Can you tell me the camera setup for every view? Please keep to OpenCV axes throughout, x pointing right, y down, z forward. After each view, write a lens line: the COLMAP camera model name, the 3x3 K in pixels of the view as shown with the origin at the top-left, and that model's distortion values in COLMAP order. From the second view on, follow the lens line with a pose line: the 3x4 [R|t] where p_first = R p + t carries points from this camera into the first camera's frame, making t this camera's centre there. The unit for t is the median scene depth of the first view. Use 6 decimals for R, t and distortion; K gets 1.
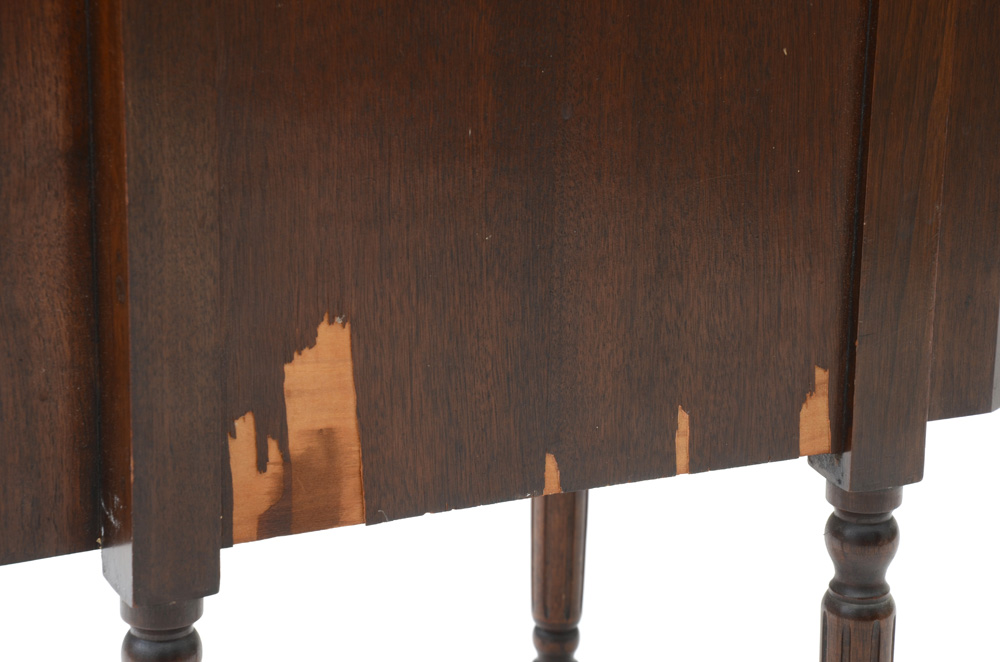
lens RADIAL K [[3901.8, 0, 499.7], [0, 3901.8, 415.0], [0, 0, 1]] dist [0.870173, 3.296870]
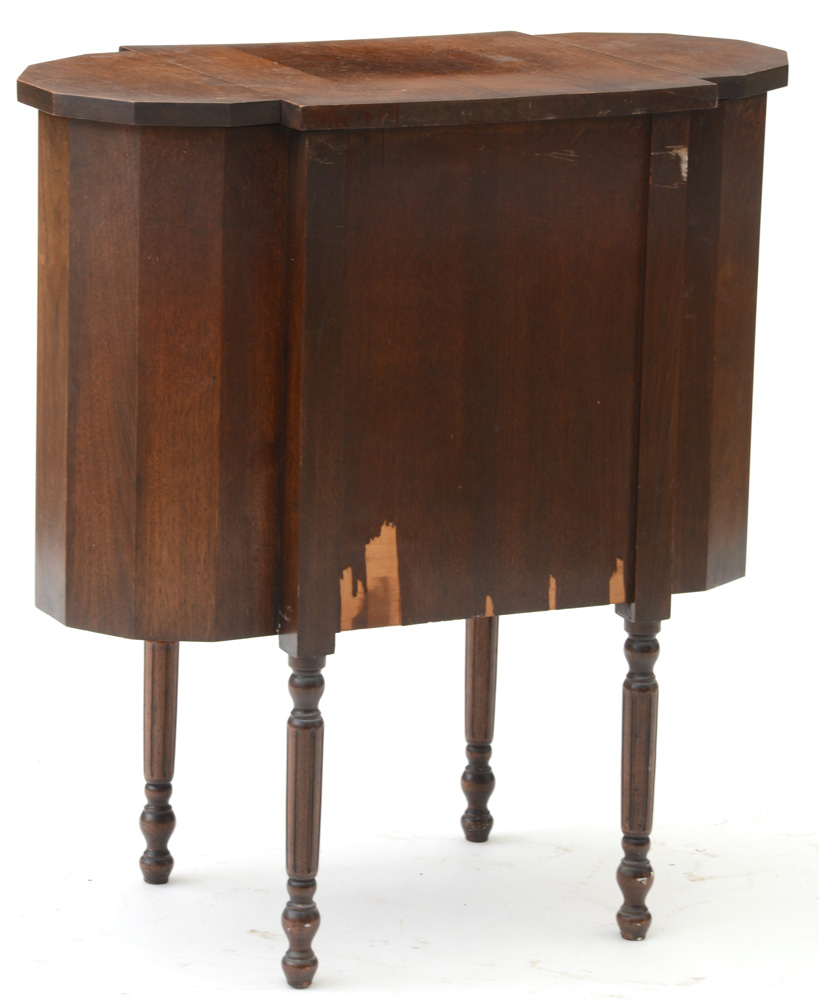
lens RADIAL K [[4405.8, 0, 409.5], [0, 4405.8, 500.0], [0, 0, 1]] dist [0.062367, 0.546009]
pose [[0.999747, -0.005229, 0.021888, -0.081269], [0.007592, 0.993980, -0.109295, 0.218626], [-0.021185, 0.109434, 0.993768, -1.344242]]
